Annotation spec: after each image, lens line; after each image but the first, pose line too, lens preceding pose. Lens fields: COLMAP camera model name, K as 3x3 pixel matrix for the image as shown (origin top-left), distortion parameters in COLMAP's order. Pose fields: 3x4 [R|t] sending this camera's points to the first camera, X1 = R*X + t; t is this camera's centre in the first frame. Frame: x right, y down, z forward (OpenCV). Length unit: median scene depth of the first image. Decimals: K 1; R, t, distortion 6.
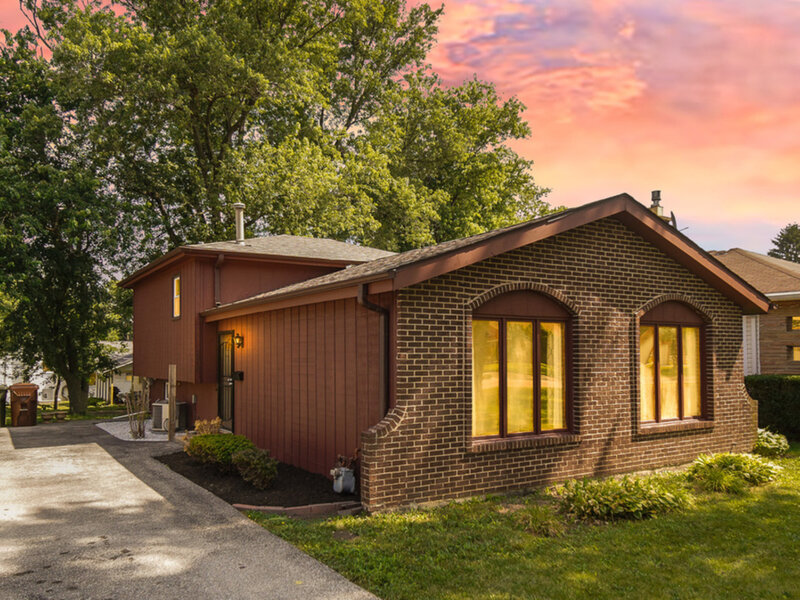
lens RADIAL K [[642.8, 0, 400.0], [0, 642.8, 300.0], [0, 0, 1]] dist [0.000676, 0.001093]
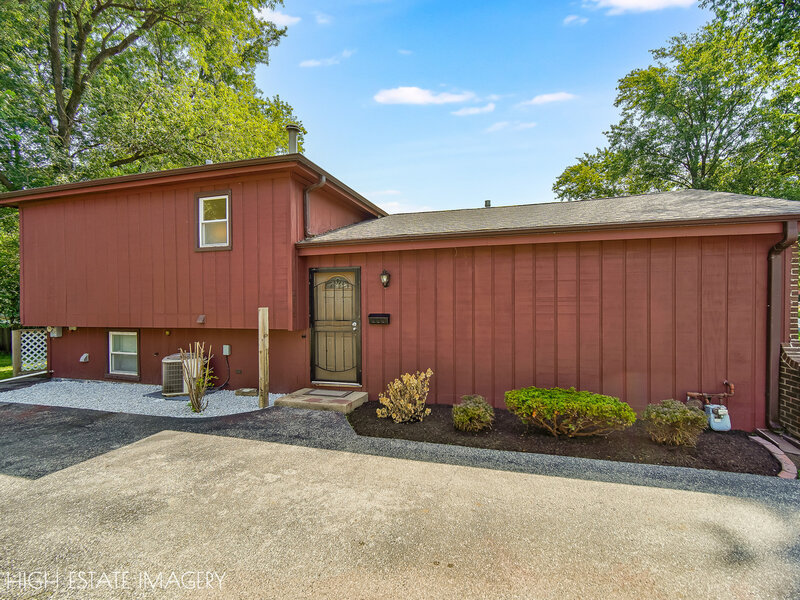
lens RADIAL K [[357.6, 0, 400.0], [0, 357.6, 300.0], [0, 0, 1]] dist [-0.000337, 0.000315]
pose [[0.742646, -0.001406, 0.669683, -0.517804], [-0.054246, 0.996585, 0.062248, 0.055844], [-0.667484, -0.082556, 0.740034, 0.576704]]
